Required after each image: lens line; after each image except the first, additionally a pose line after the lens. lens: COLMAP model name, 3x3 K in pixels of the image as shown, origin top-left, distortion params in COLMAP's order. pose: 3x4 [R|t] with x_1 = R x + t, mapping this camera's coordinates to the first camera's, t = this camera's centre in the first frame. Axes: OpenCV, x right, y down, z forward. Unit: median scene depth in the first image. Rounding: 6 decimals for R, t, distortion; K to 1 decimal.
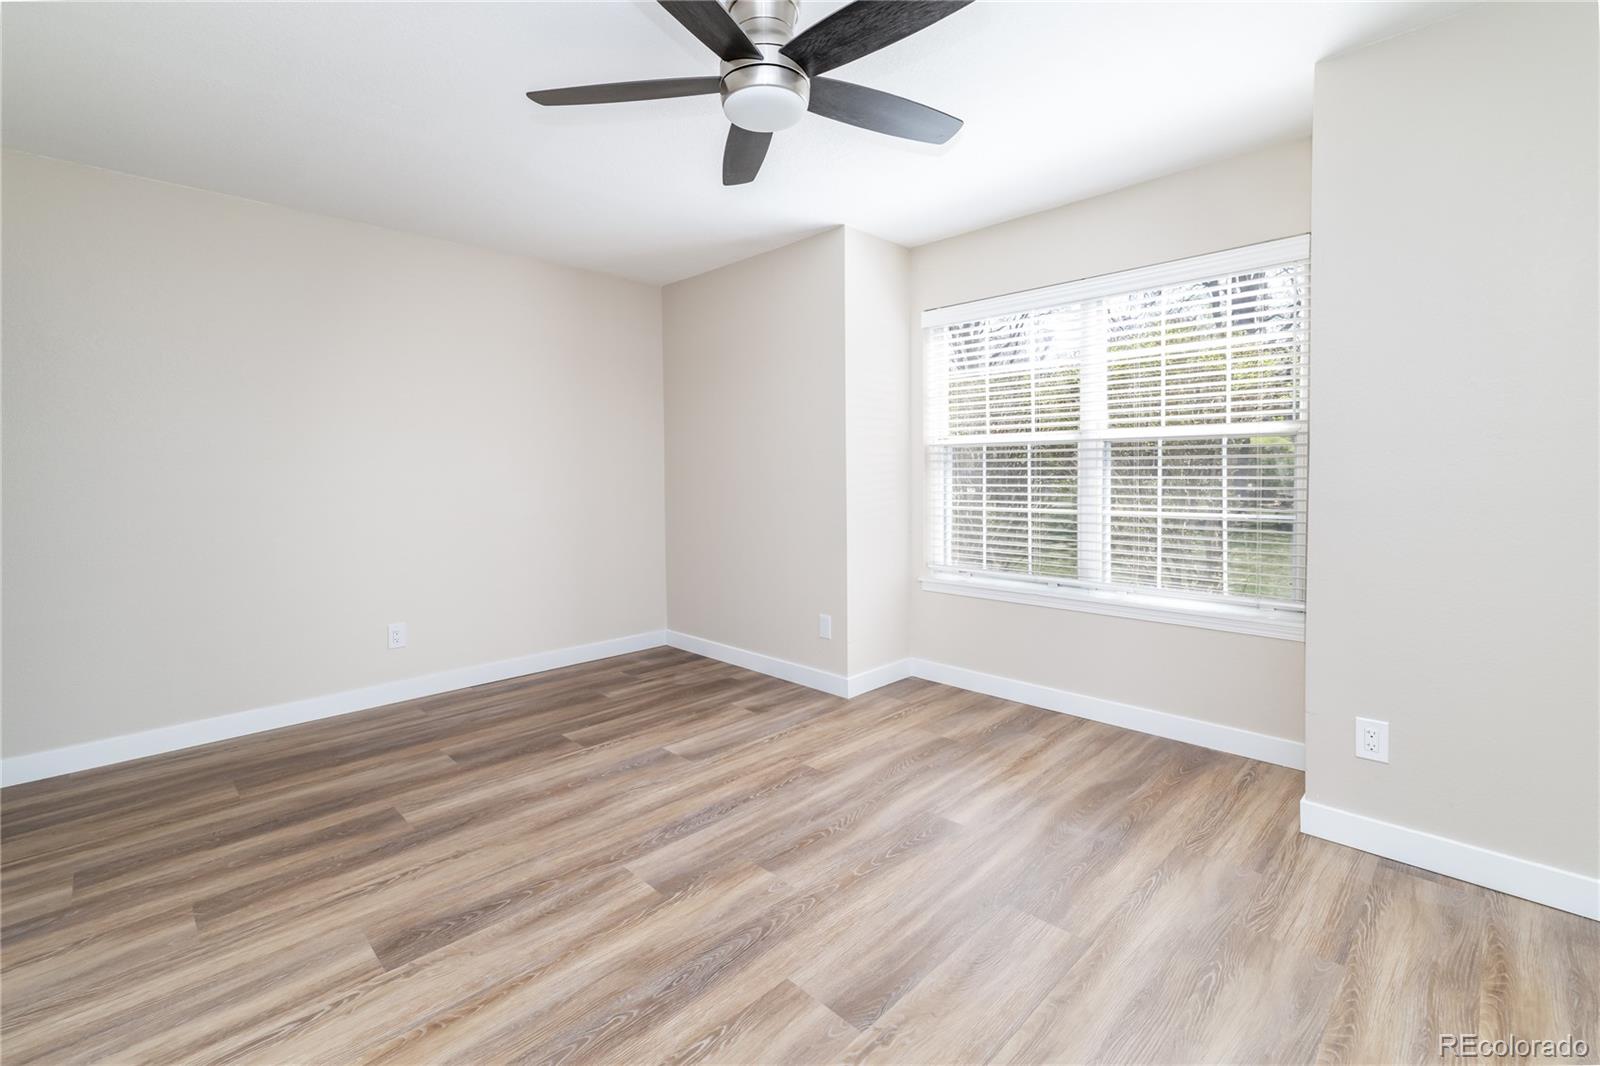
lens RADIAL K [[696.6, 0, 783.7], [0, 696.6, 475.1], [0, 0, 1]] dist [-0.000014, 0.001521]
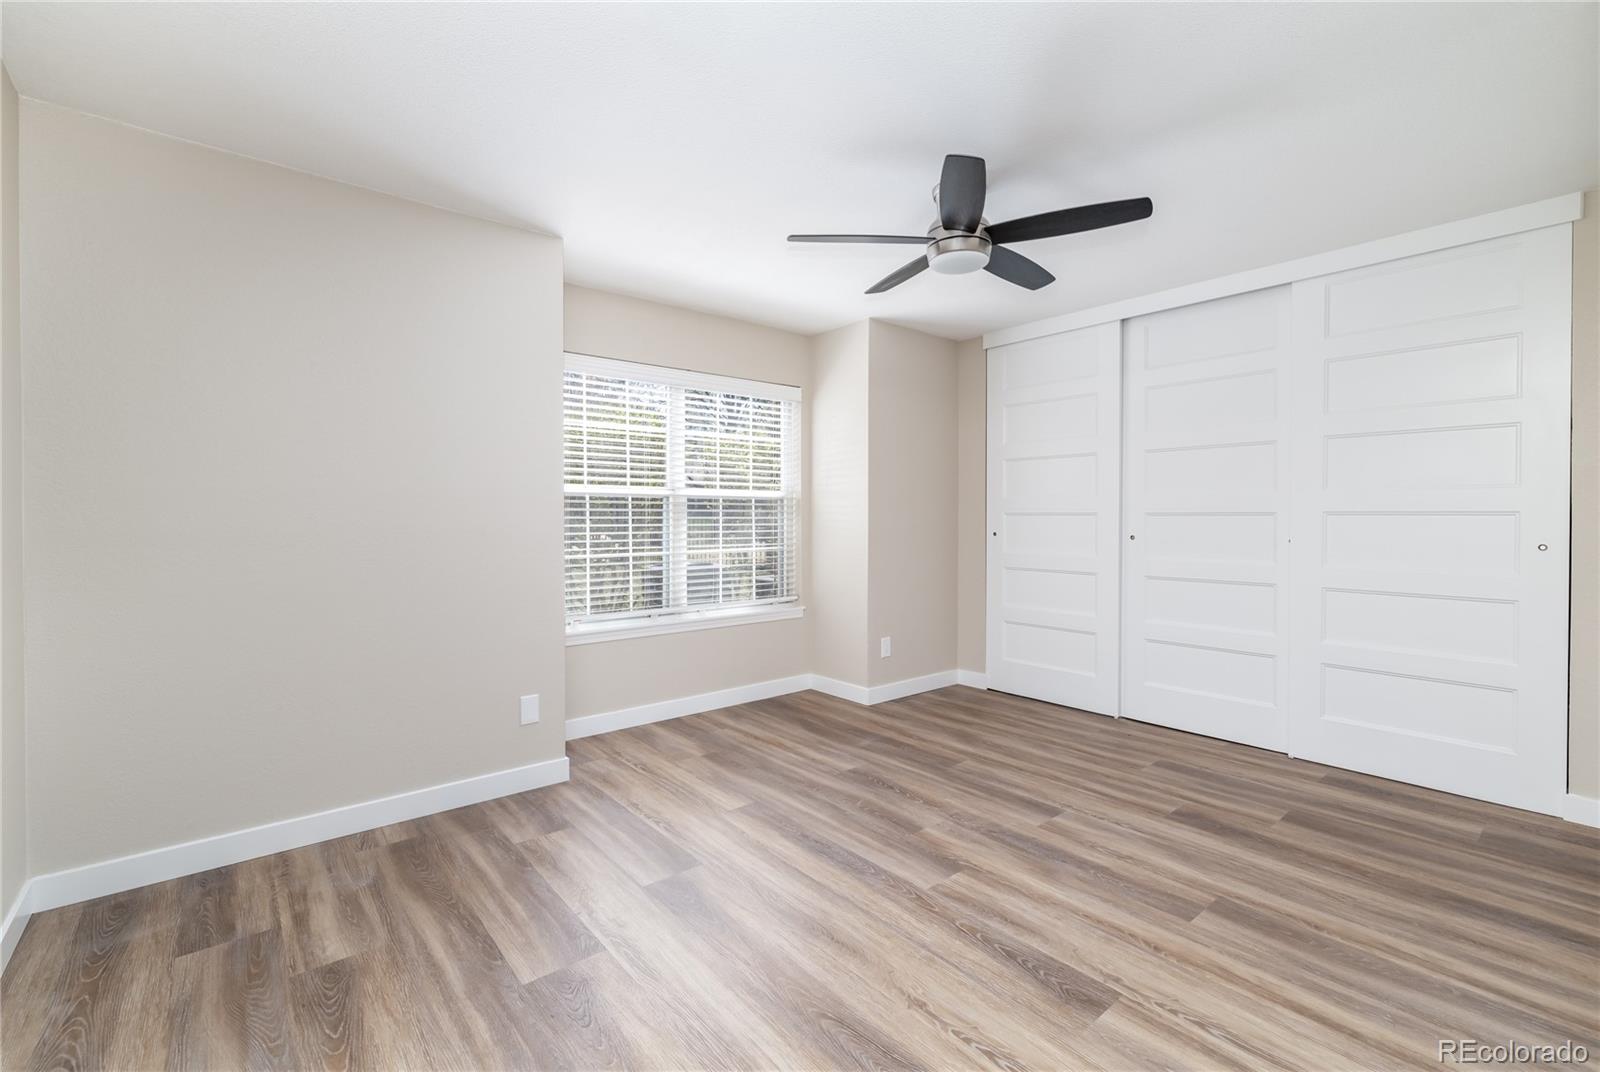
lens RADIAL K [[703.5, 0, 799.6], [0, 703.5, 521.5], [0, 0, 1]] dist [-0.002516, 0.000635]
pose [[0.074790, 0.003672, 0.997193, -0.954779], [0.007376, 0.999964, -0.004235, 0.004005], [-0.997172, 0.007672, 0.074761, 0.806160]]
